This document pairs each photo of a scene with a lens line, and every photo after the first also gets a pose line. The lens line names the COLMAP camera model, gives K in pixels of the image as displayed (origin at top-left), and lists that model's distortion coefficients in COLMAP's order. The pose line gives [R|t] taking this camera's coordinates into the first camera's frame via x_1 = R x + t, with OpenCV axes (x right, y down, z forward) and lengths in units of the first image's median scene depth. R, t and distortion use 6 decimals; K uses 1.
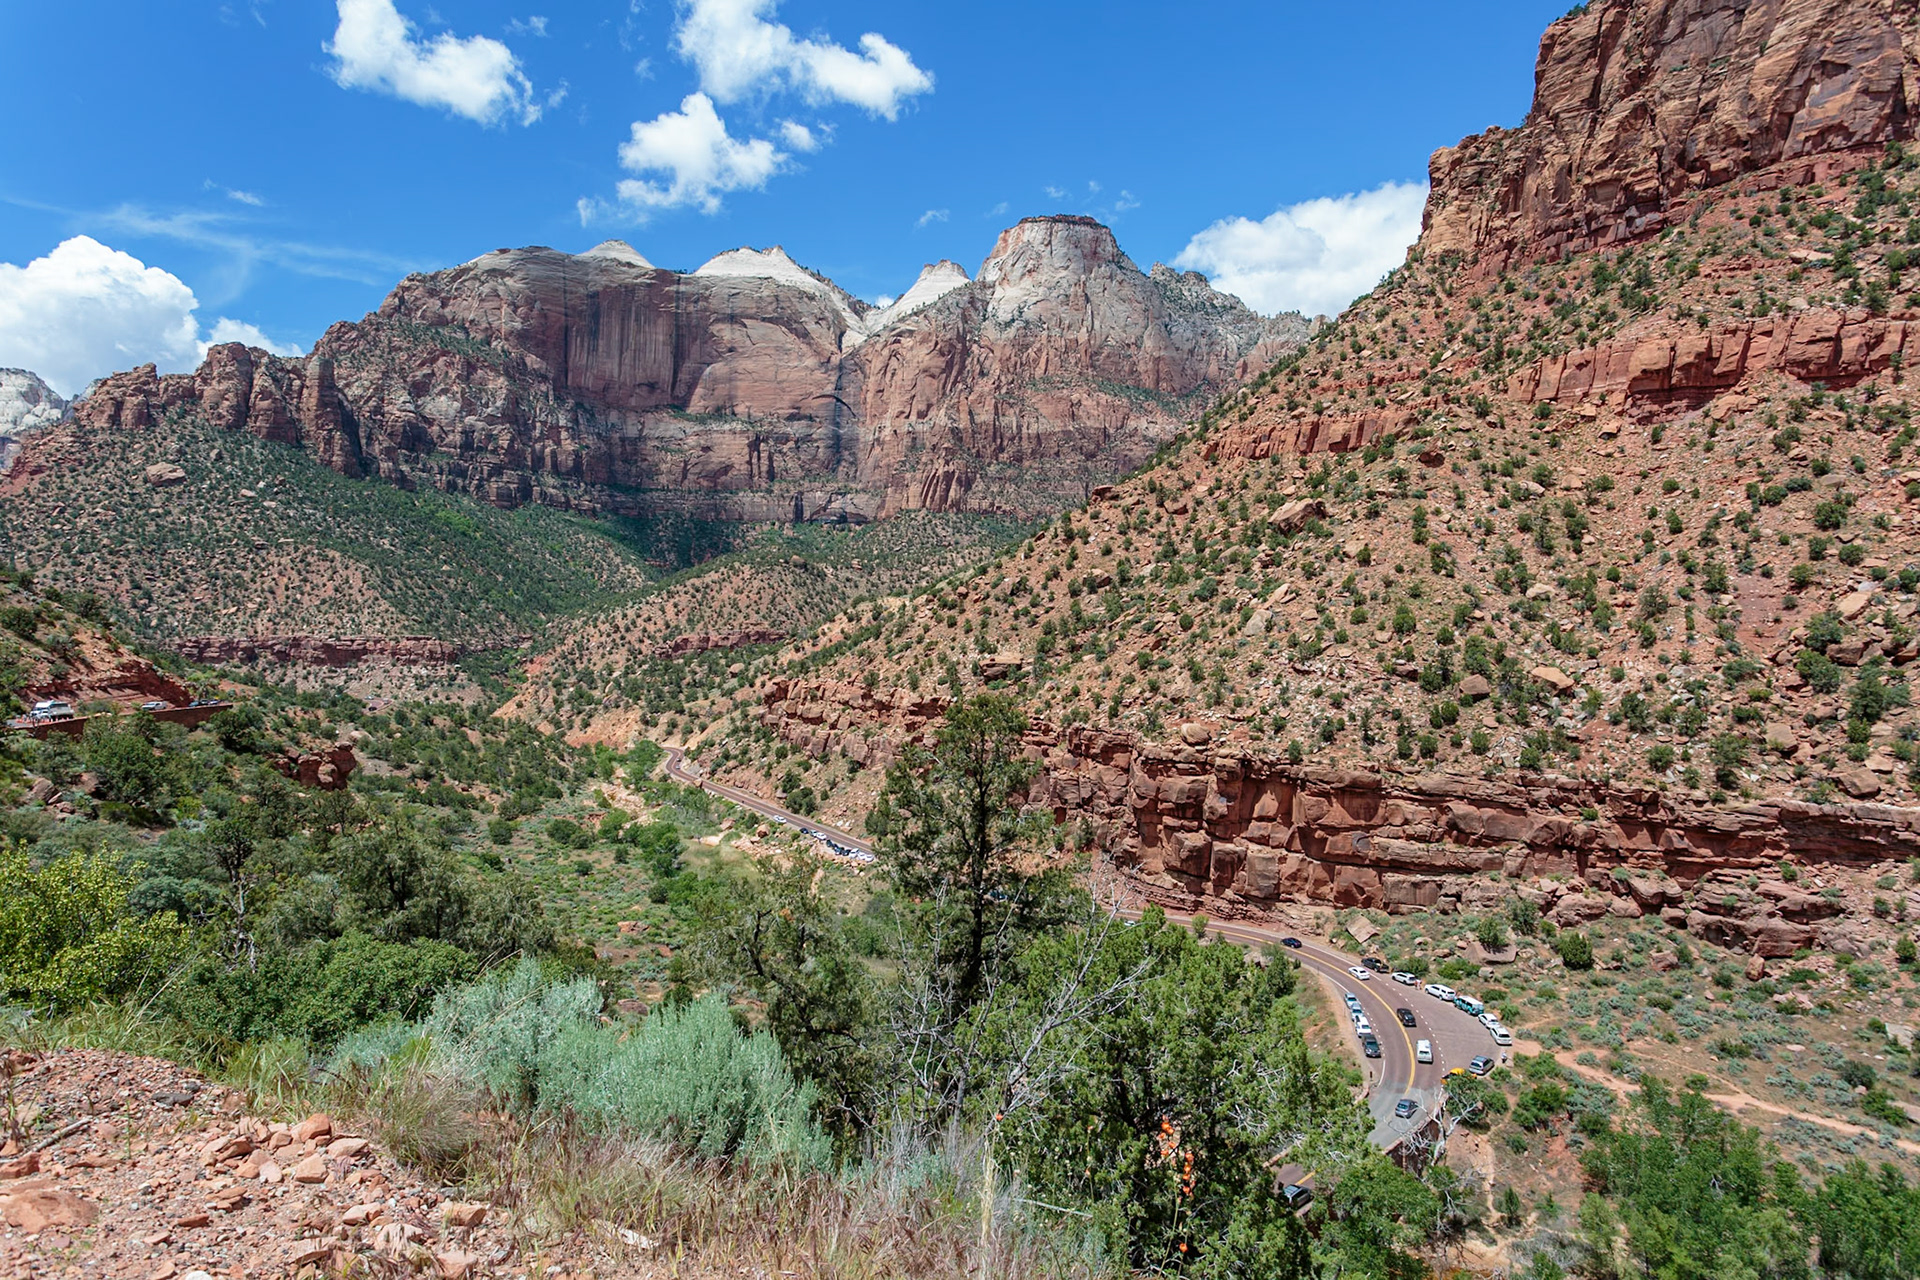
lens RADIAL K [[1014.9, 0, 953.5], [0, 1014.9, 649.6], [0, 0, 1]] dist [-0.001737, 0.003654]
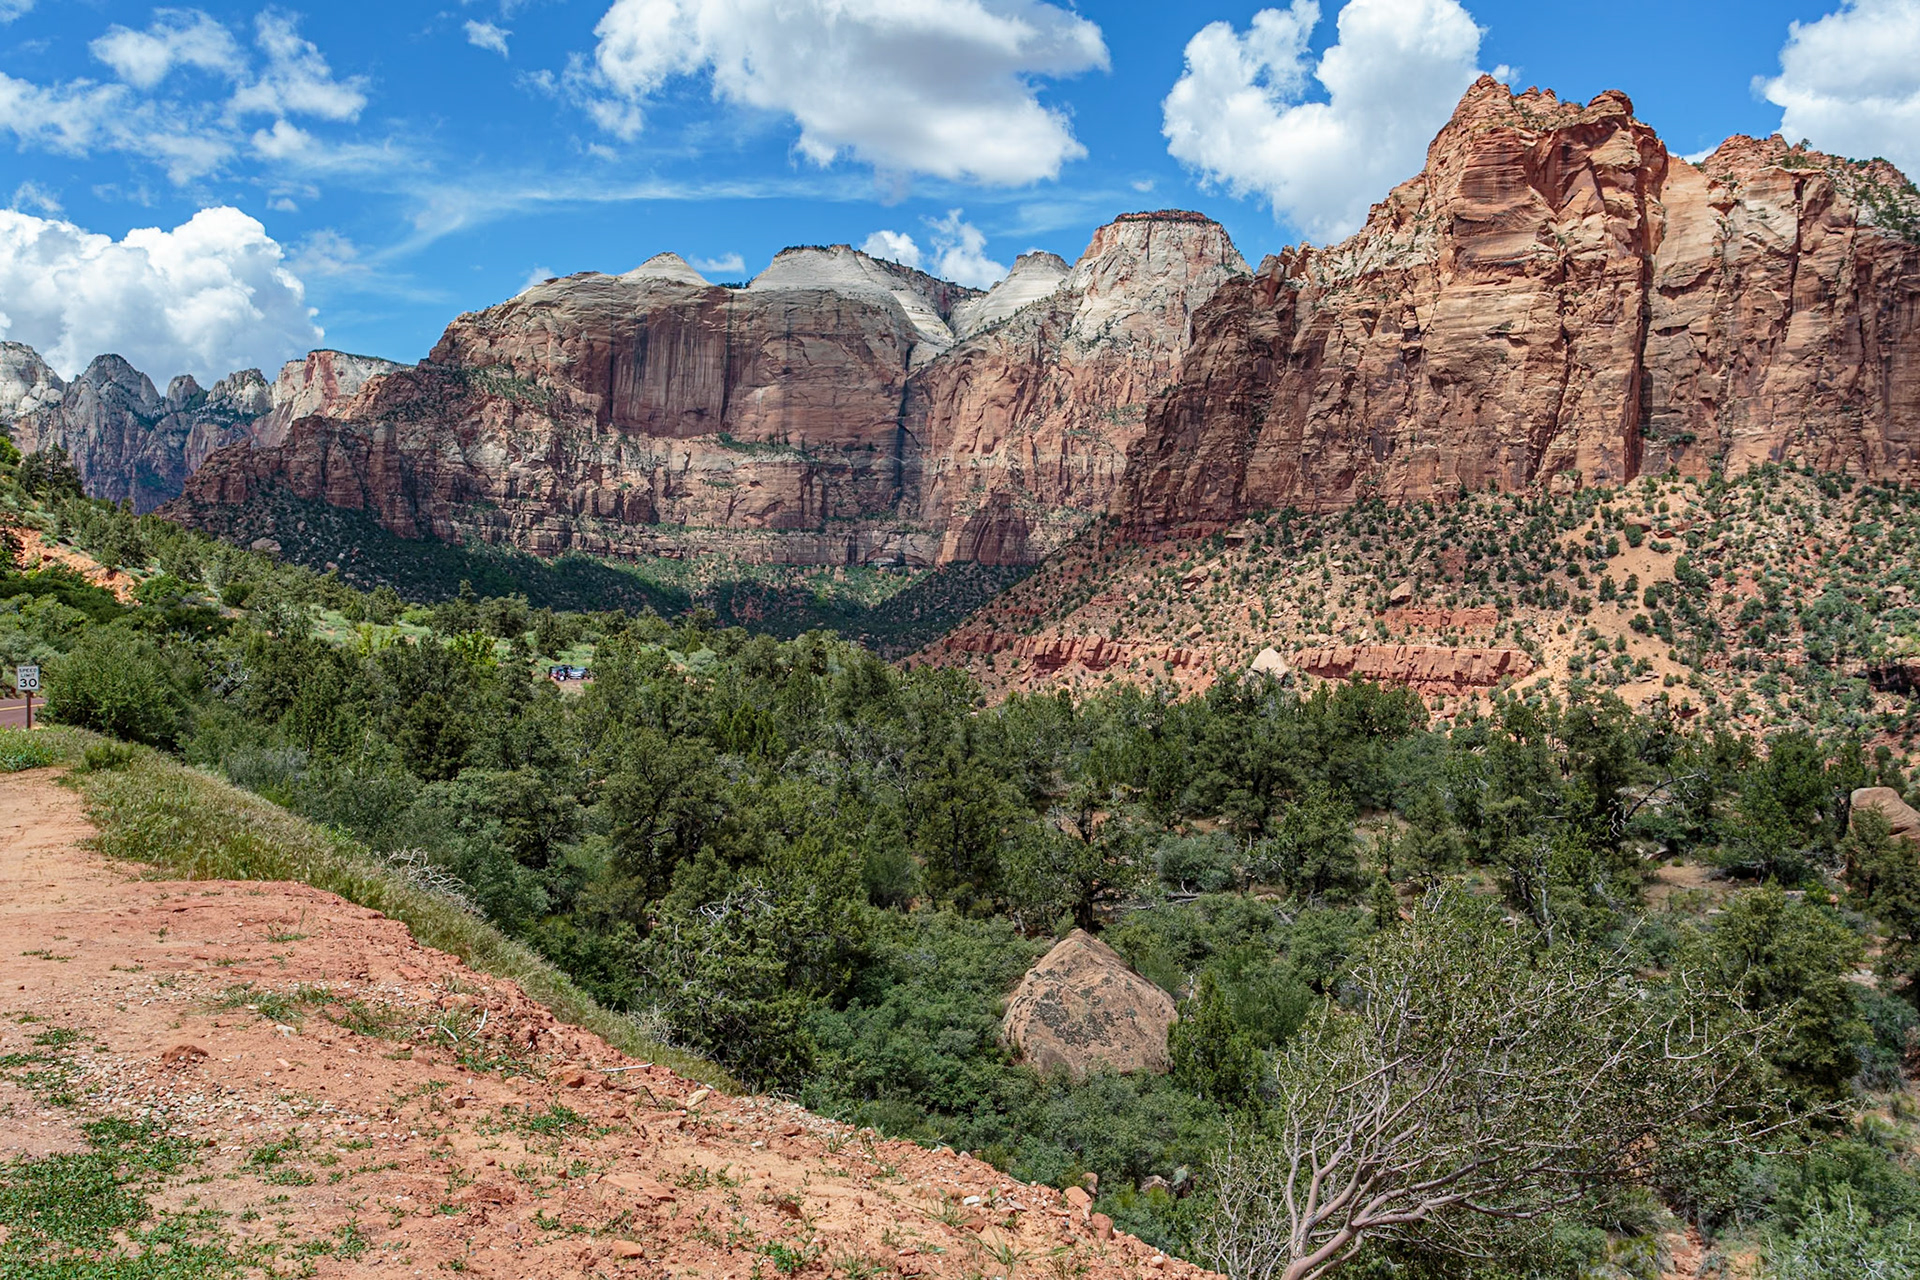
lens RADIAL K [[1556.3, 0, 952.2], [0, 1556.3, 660.9], [0, 0, 1]] dist [0.006226, 0.008102]
pose [[0.988181, 0.027123, -0.150875, 0.282509], [-0.028308, 0.999583, -0.005713, -0.065078], [0.150657, 0.009917, 0.988536, -0.685914]]
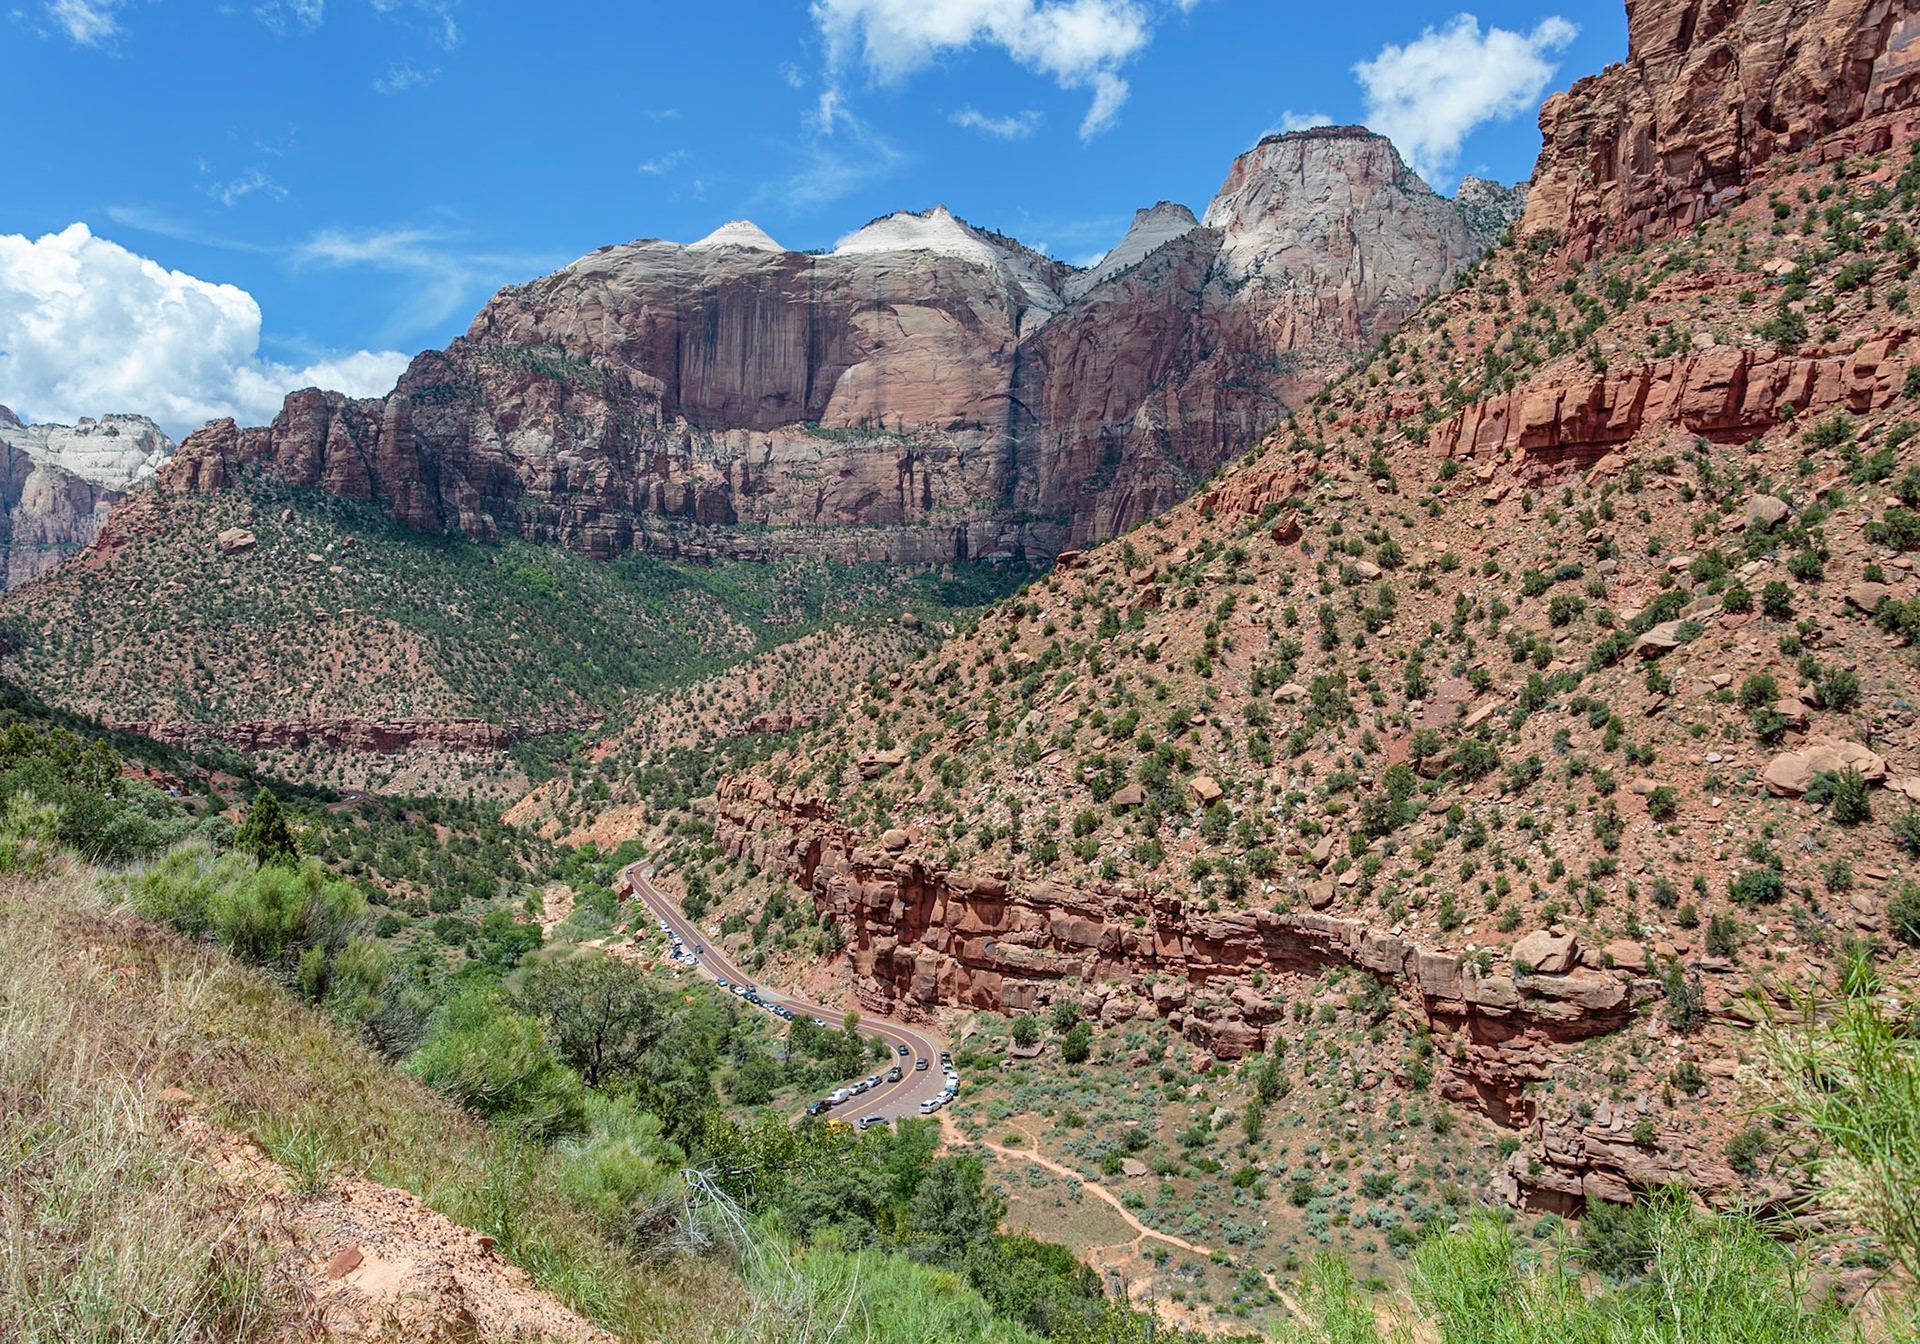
lens RADIAL K [[1403.8, 0, 901.8], [0, 1403.8, 685.2], [0, 0, 1]] dist [-0.004172, 0.011444]
pose [[0.968710, -0.010957, -0.247952, 0.126600], [0.004466, 0.999633, -0.026725, -0.007174], [0.248154, 0.024781, 0.968404, -0.076692]]
